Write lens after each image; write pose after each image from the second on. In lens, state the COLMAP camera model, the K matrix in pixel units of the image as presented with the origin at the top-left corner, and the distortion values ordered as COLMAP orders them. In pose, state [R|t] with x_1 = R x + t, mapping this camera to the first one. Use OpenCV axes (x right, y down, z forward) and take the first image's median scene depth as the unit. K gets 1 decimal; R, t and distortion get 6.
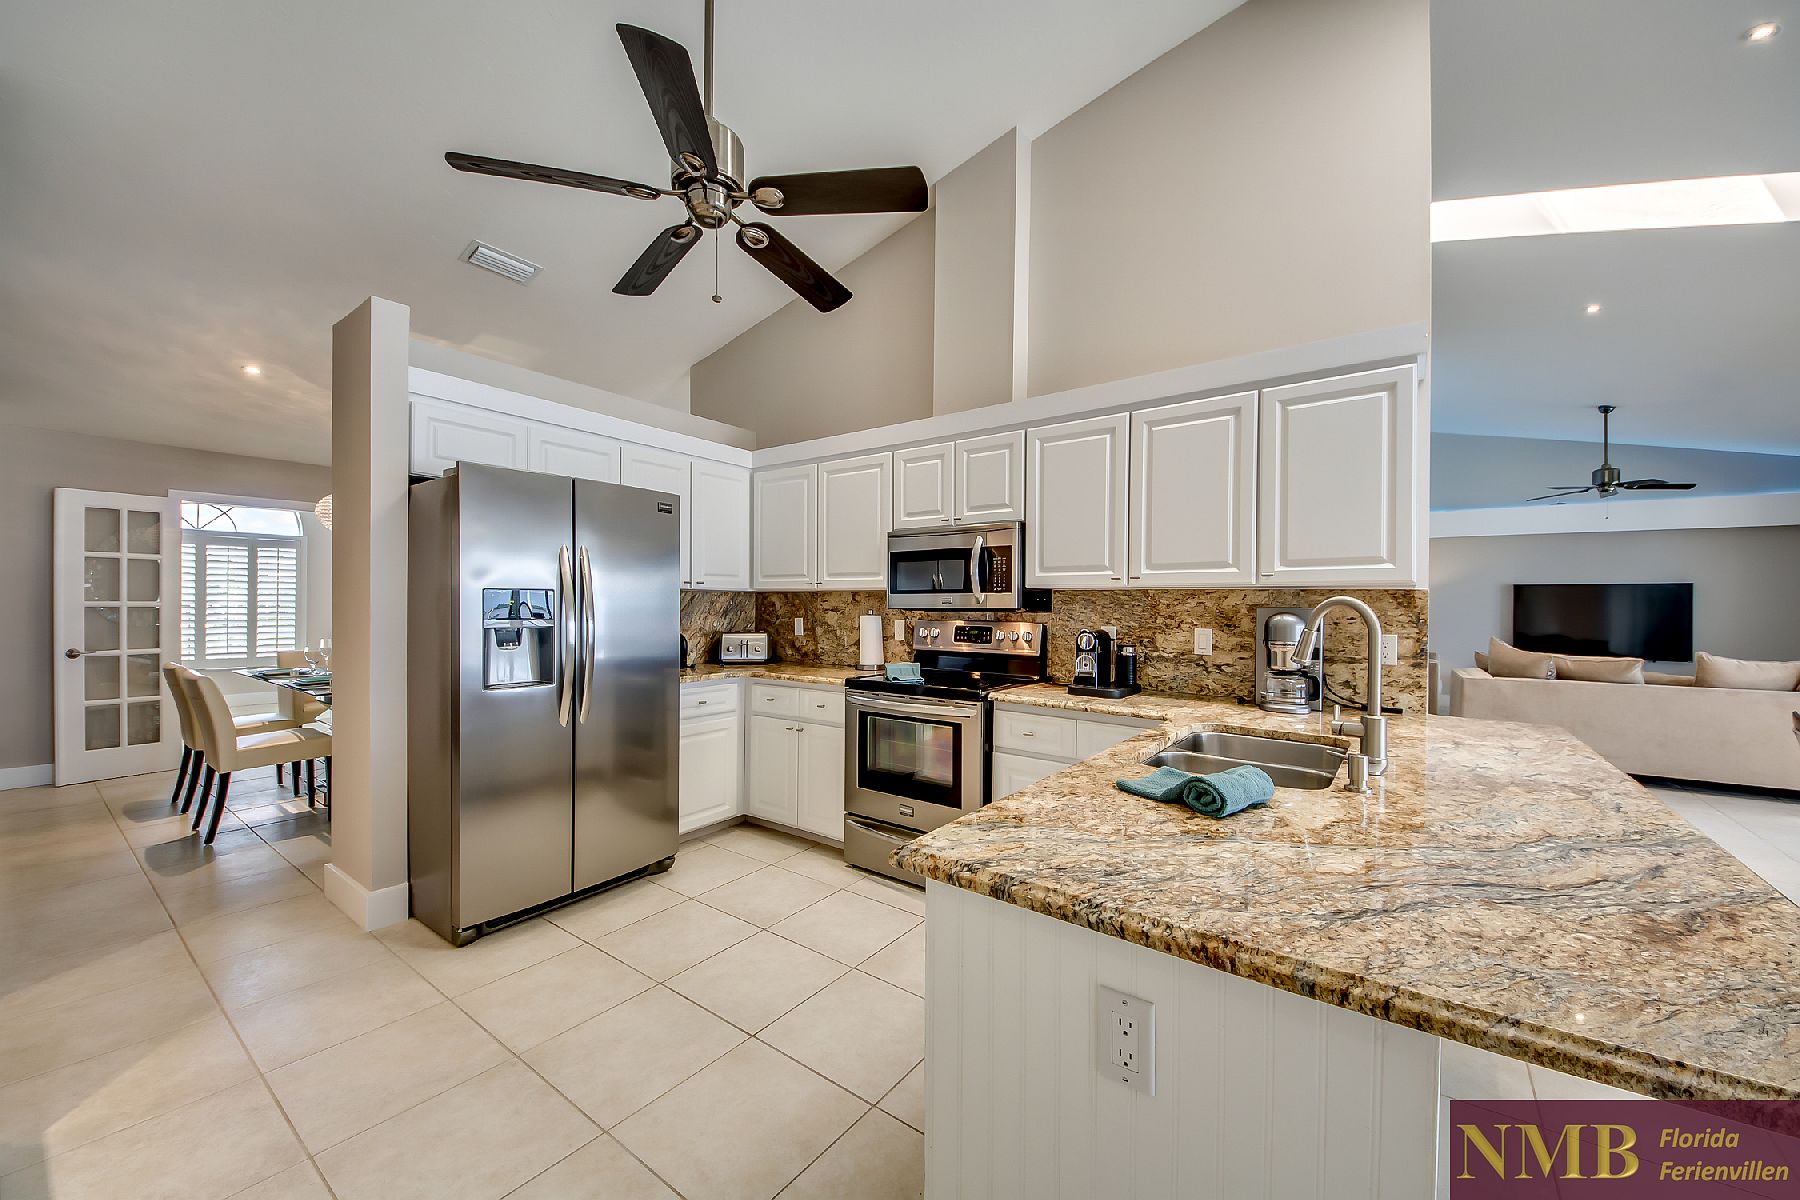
lens RADIAL K [[694.5, 0, 896.1], [0, 694.5, 601.5], [0, 0, 1]] dist [0.003045, -0.003451]
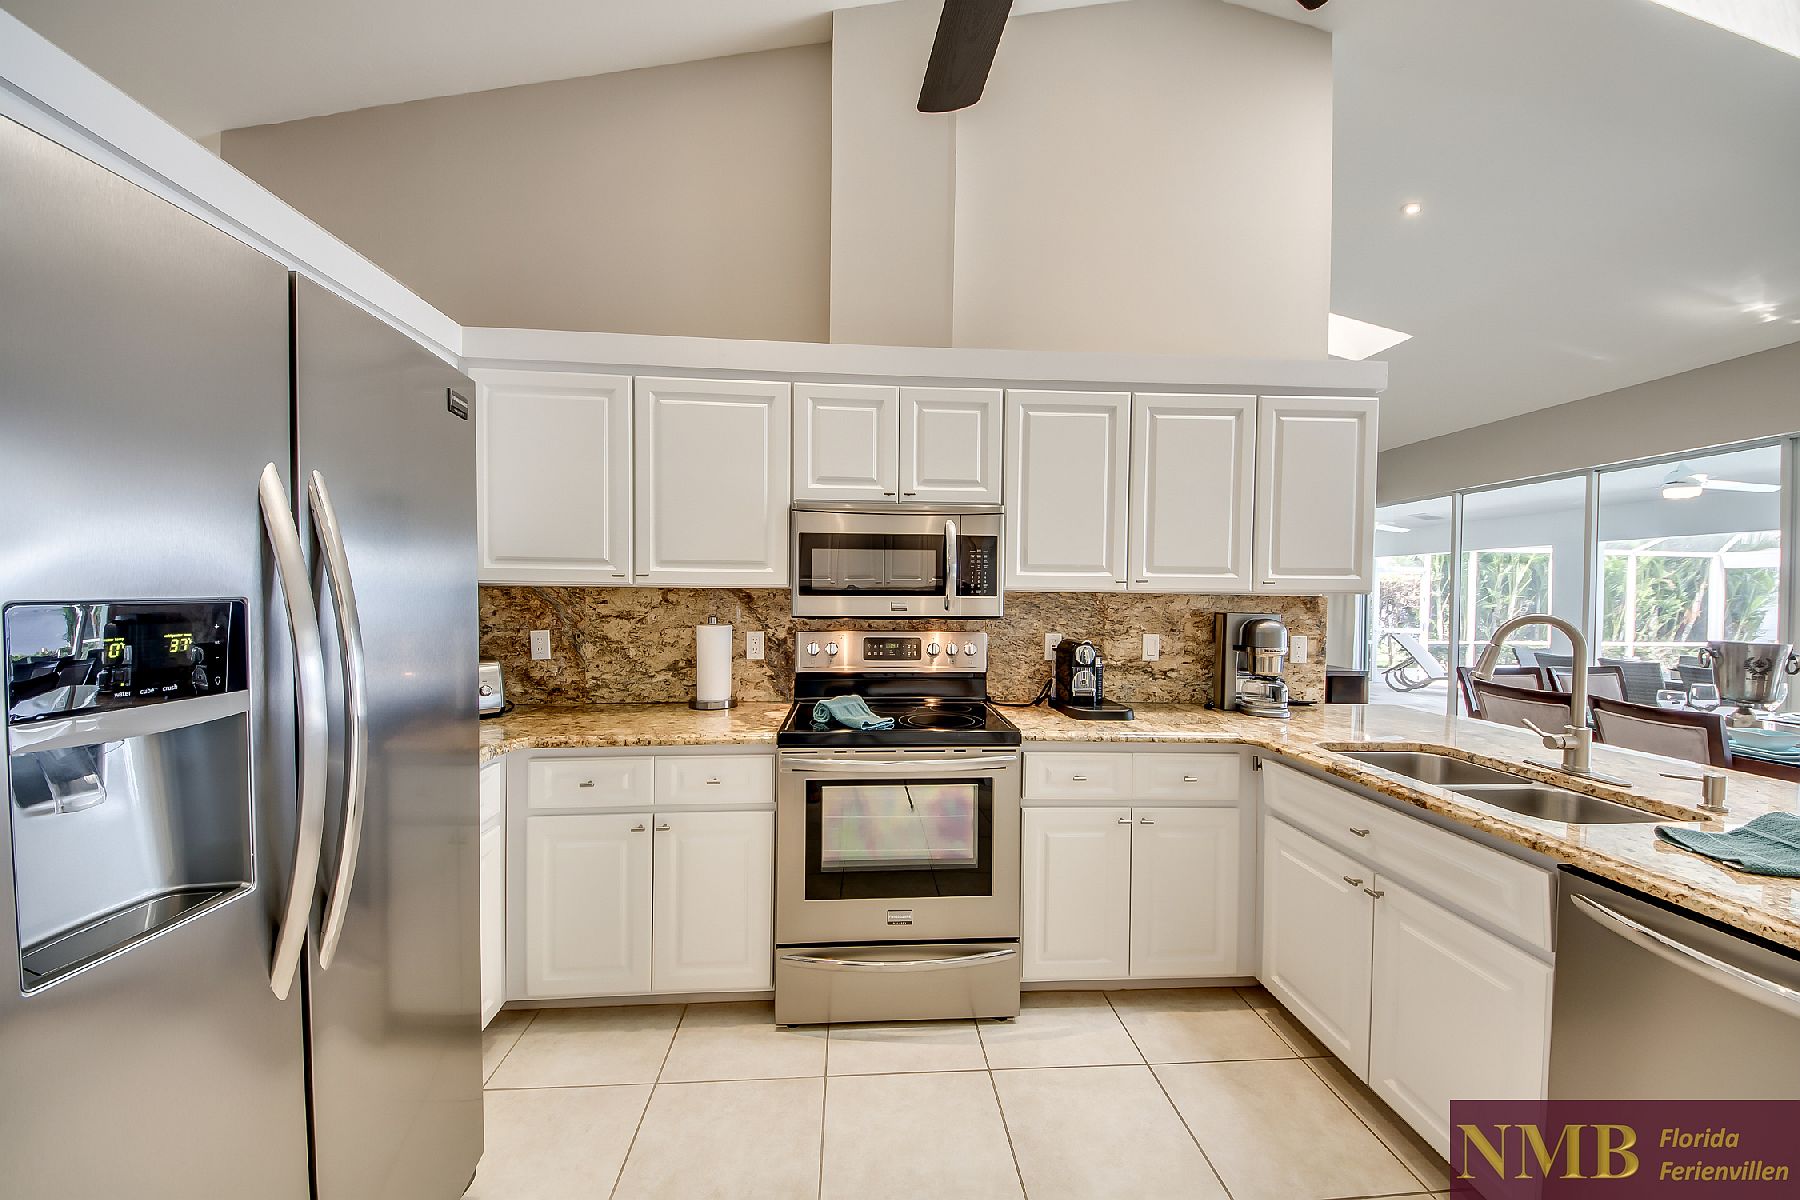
lens RADIAL K [[694.5, 0, 894.1], [0, 694.5, 598.2], [0, 0, 1]] dist [0.003045, -0.003451]
pose [[0.744591, -0.009081, 0.667459, -0.414886], [-0.008065, 0.999712, 0.022599, -0.026107], [-0.667472, -0.022210, 0.744303, 0.473283]]
